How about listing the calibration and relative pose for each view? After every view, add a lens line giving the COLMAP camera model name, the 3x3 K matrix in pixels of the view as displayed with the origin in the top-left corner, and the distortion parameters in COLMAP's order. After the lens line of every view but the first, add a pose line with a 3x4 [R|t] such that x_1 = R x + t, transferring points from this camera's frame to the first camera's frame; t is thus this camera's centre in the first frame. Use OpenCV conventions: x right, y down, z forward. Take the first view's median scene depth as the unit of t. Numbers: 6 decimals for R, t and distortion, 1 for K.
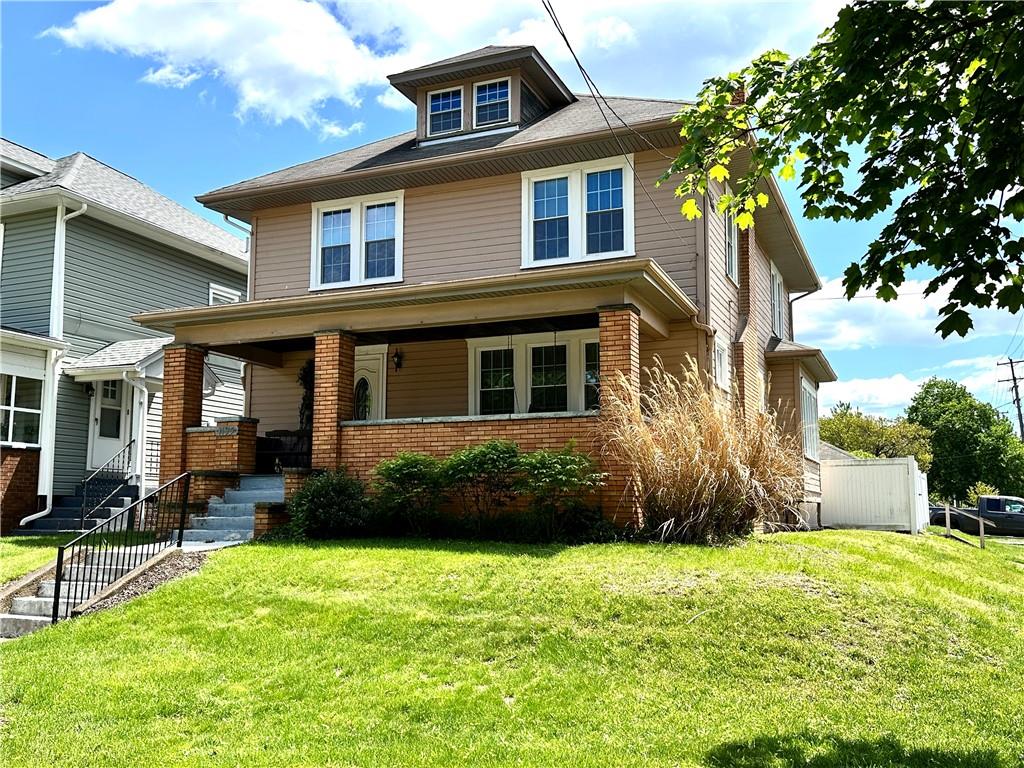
lens RADIAL K [[955.6, 0, 512.0], [0, 955.6, 384.0], [0, 0, 1]] dist [0.137246, -0.001179]
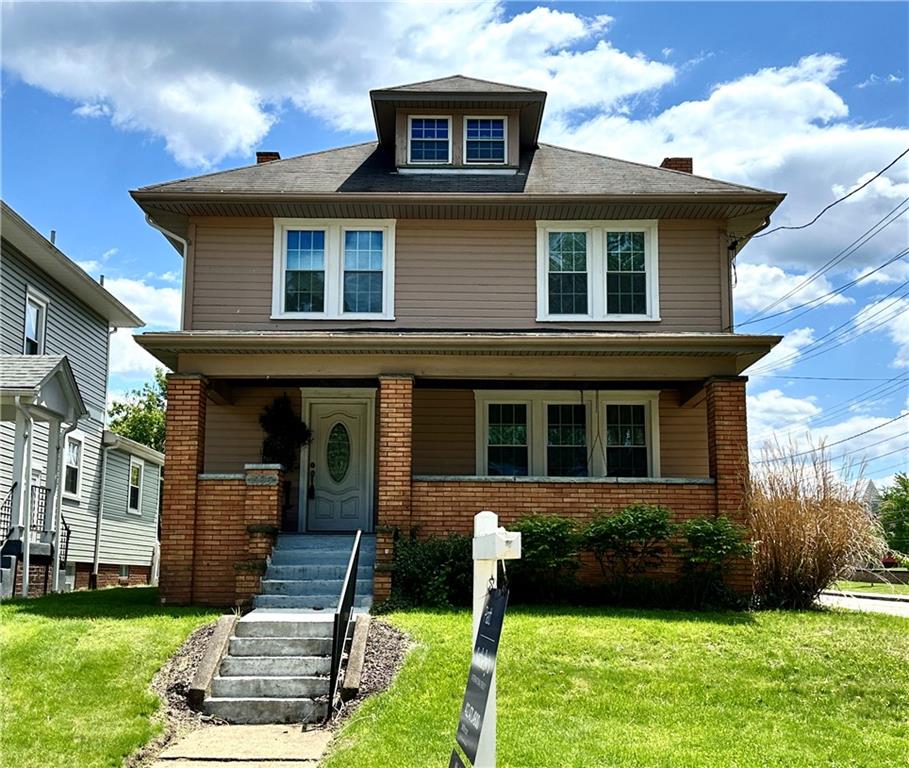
lens RADIAL K [[1090.0, 0, 454.1], [0, 1090.0, 403.5], [0, 0, 1]] dist [0.140550, -0.000948]
pose [[0.916127, 0.066533, 0.395330, -0.508505], [-0.059002, 0.997770, -0.031192, 0.000655], [-0.396524, 0.005251, 0.918010, 0.033071]]
